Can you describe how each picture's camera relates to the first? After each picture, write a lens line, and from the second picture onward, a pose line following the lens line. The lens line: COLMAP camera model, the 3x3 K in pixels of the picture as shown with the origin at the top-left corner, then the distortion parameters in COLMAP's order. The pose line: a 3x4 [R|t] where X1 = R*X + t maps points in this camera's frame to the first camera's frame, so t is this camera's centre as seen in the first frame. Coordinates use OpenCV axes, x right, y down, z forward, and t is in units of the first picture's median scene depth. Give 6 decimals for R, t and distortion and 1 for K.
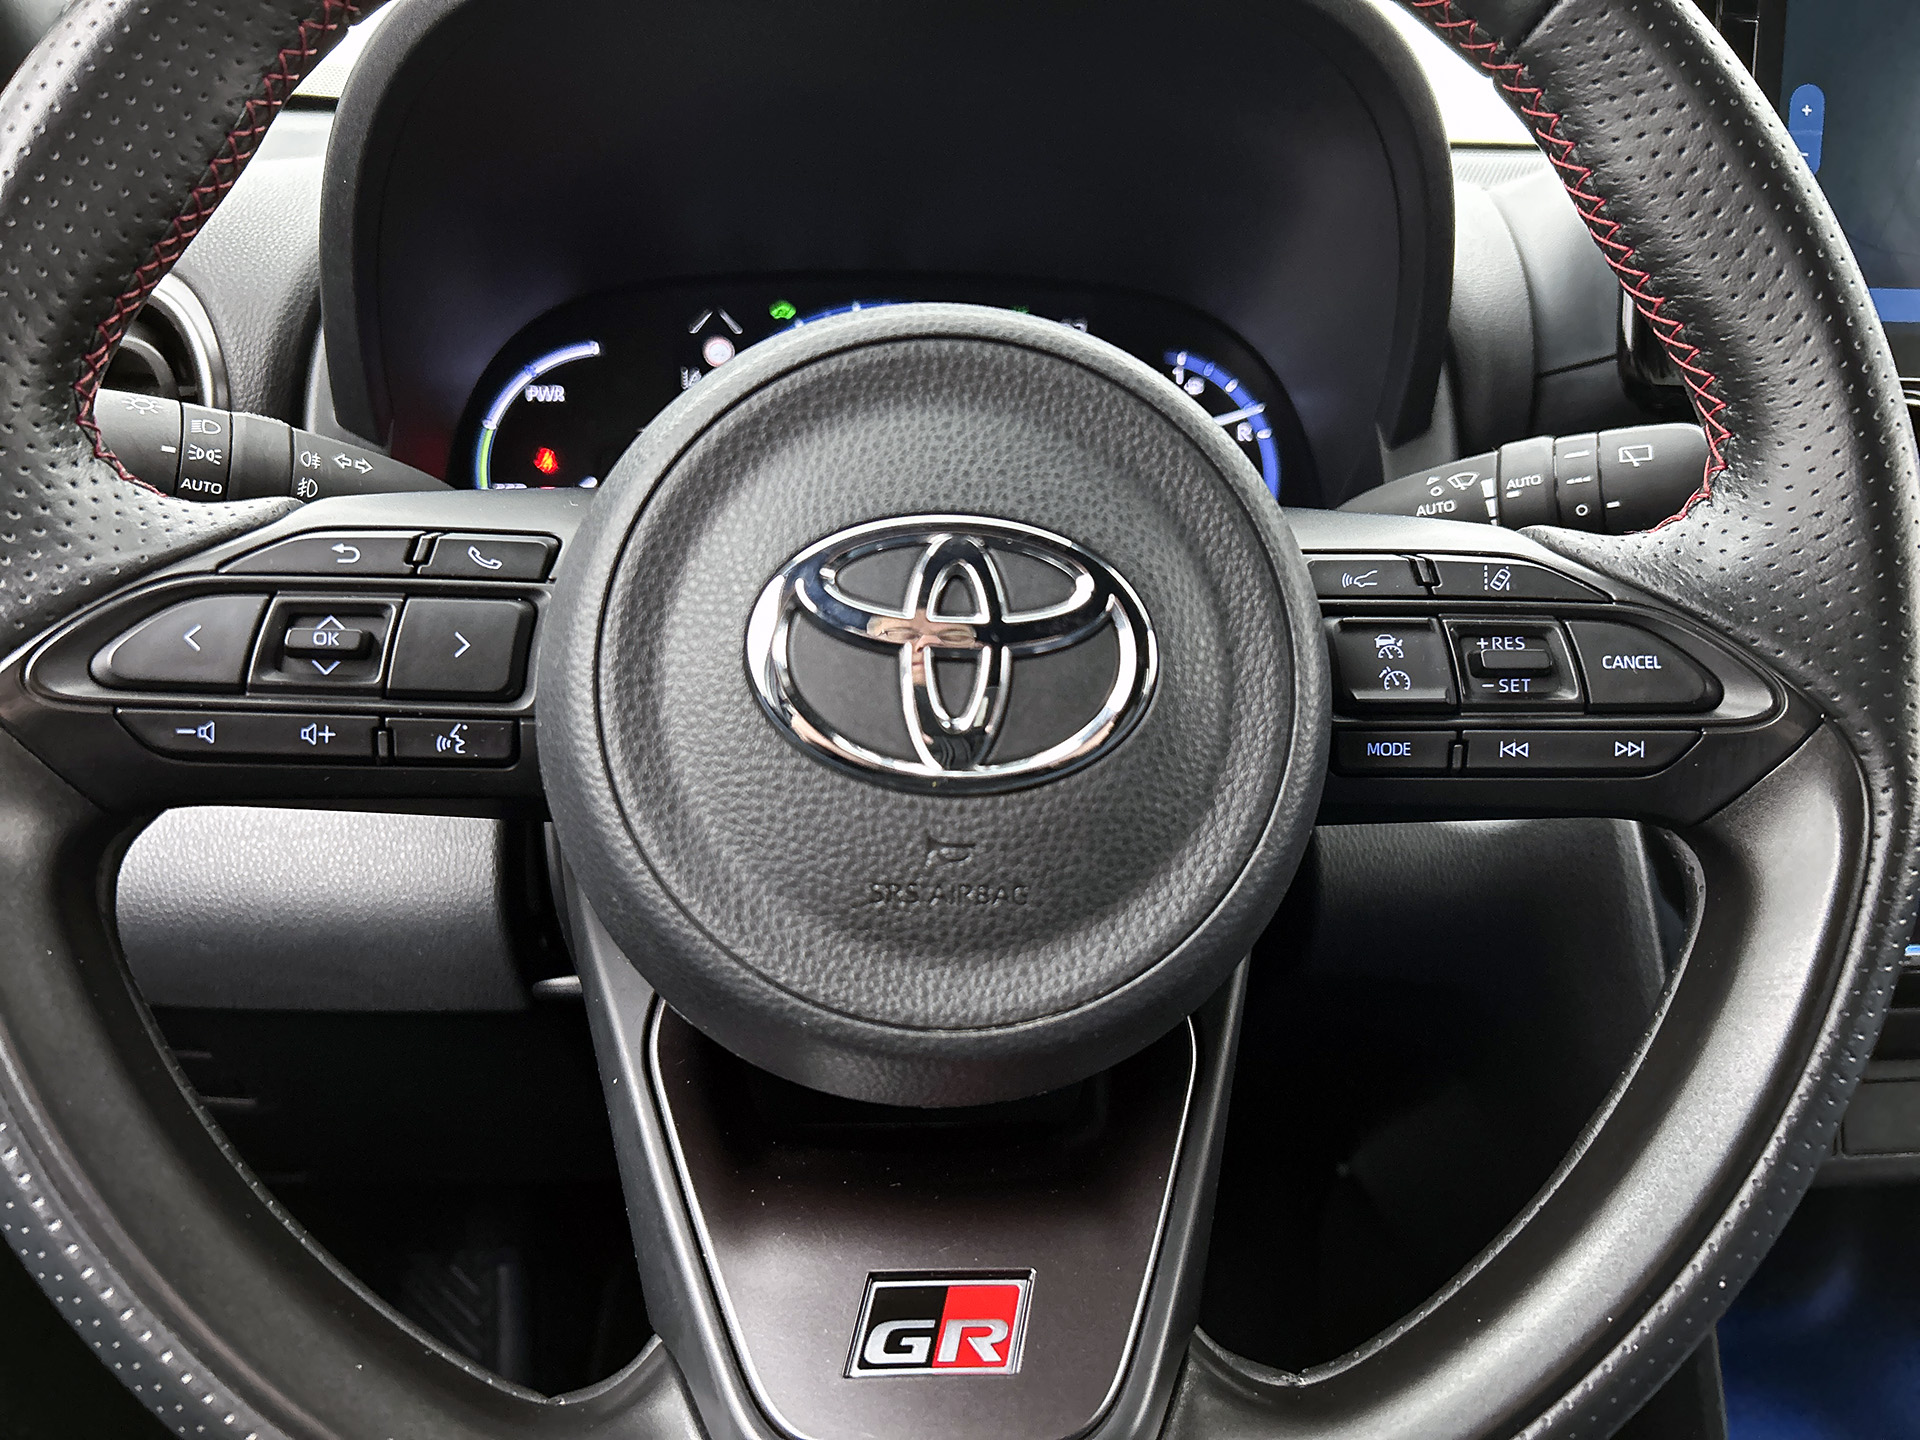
lens RADIAL K [[1481.7, 0, 960.0], [0, 1481.7, 720.0], [0, 0, 1]] dist [0.020695, 0.001220]
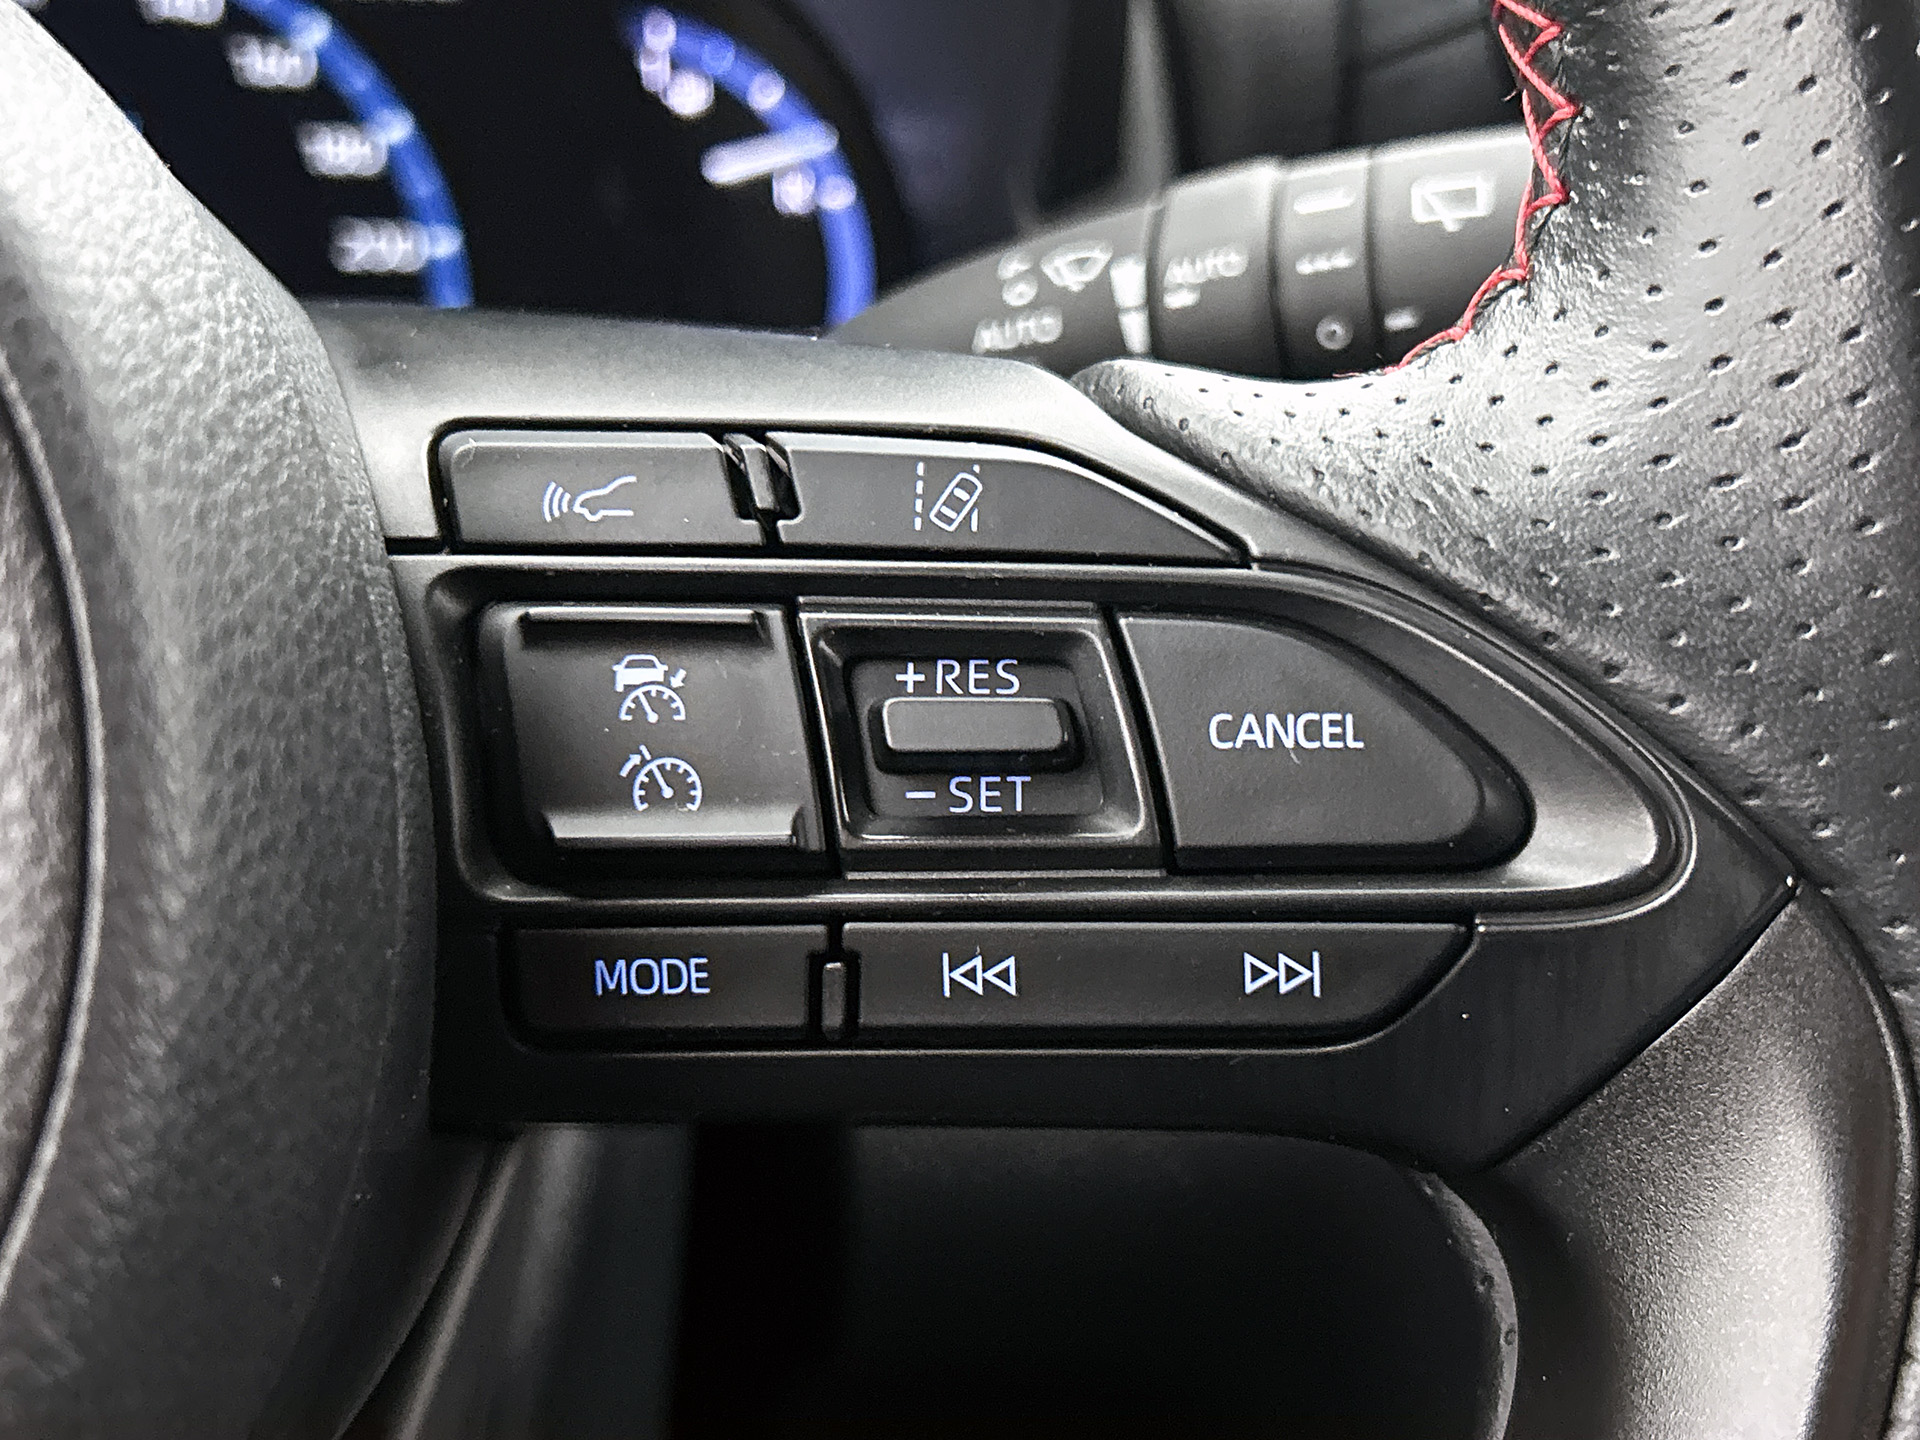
lens RADIAL K [[2315.5, 0, 960.0], [0, 2315.5, 720.0], [0, 0, 1]] dist [0.156598, -0.542866]
pose [[0.996141, -0.011588, 0.086994, 0.317401], [0.011676, 0.999932, -0.000499, -0.041189], [-0.086983, 0.001513, 0.996209, 0.439448]]
